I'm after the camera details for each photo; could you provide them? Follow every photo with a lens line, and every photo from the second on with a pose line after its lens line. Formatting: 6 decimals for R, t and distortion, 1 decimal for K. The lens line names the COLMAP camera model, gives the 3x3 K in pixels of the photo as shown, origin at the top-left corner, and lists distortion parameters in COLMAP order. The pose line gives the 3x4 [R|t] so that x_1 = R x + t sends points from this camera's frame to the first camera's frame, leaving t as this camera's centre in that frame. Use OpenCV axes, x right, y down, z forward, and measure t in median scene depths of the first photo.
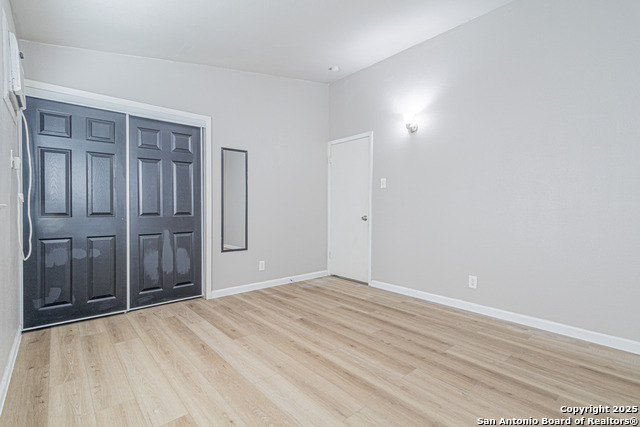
lens RADIAL K [[301.0, 0, 320.5], [0, 301.0, 213.3], [0, 0, 1]] dist [0.007413, 0.000542]
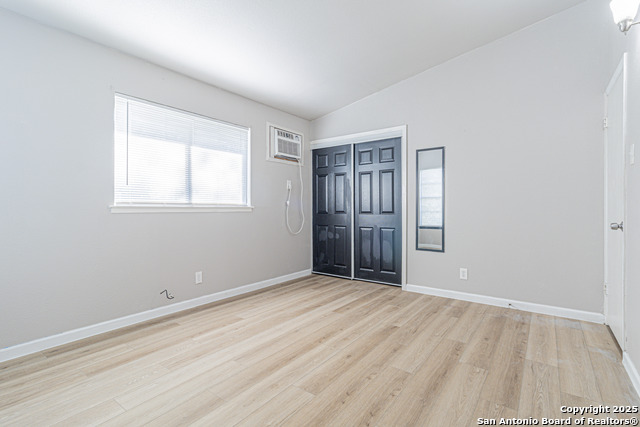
lens RADIAL K [[301.0, 0, 317.6], [0, 301.0, 207.2], [0, 0, 1]] dist [0.007413, 0.000542]
pose [[0.202842, -0.006965, -0.979187, 0.741243], [-0.012857, 0.999870, -0.009776, -0.004837], [0.979127, 0.014572, 0.202726, 0.530456]]
